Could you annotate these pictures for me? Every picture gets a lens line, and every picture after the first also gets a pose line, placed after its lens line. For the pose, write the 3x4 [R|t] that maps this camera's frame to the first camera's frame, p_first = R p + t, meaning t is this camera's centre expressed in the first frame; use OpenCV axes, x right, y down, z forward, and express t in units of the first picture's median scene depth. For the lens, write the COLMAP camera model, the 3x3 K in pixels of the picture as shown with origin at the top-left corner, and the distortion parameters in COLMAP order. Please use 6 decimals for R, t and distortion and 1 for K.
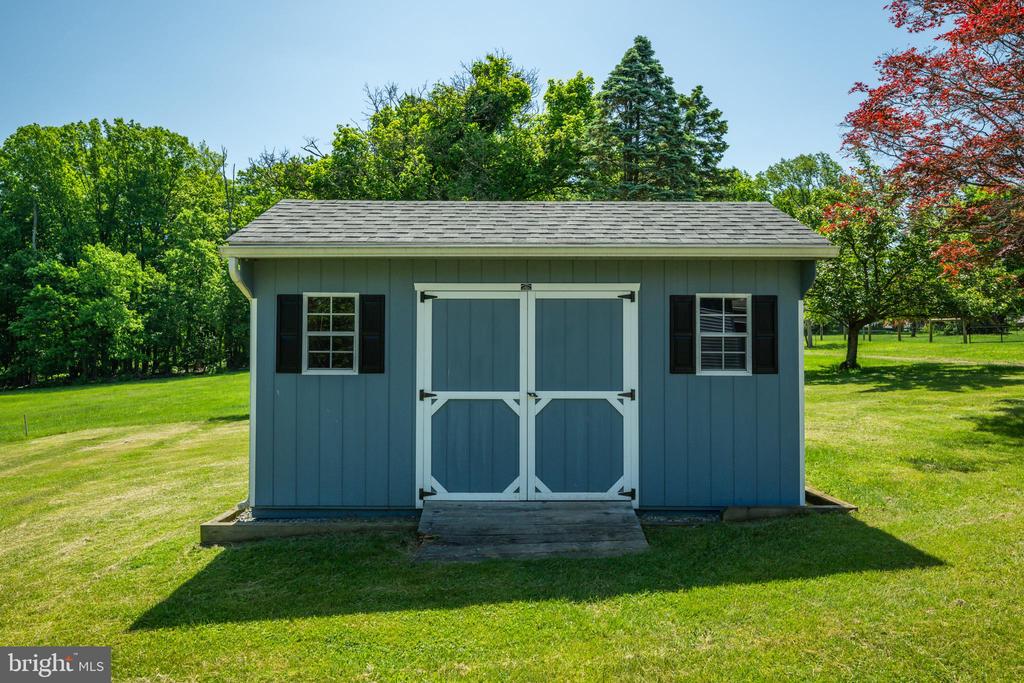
lens RADIAL K [[689.2, 0, 512.0], [0, 689.2, 341.5], [0, 0, 1]] dist [-0.003809, -0.003387]
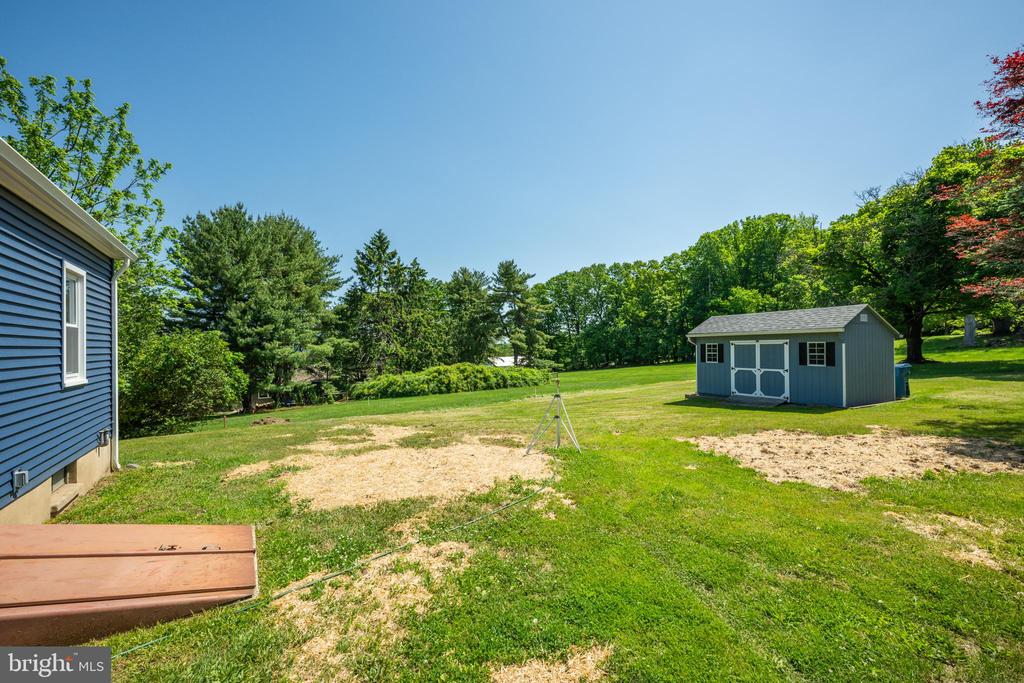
lens RADIAL K [[467.8, 0, 512.0], [0, 467.8, 341.5], [0, 0, 1]] dist [0.000481, 0.000001]
pose [[0.492478, -0.012554, -0.870234, 1.584625], [0.037344, 0.999280, 0.006718, -0.143649], [0.869523, -0.035806, 0.492592, -1.433887]]
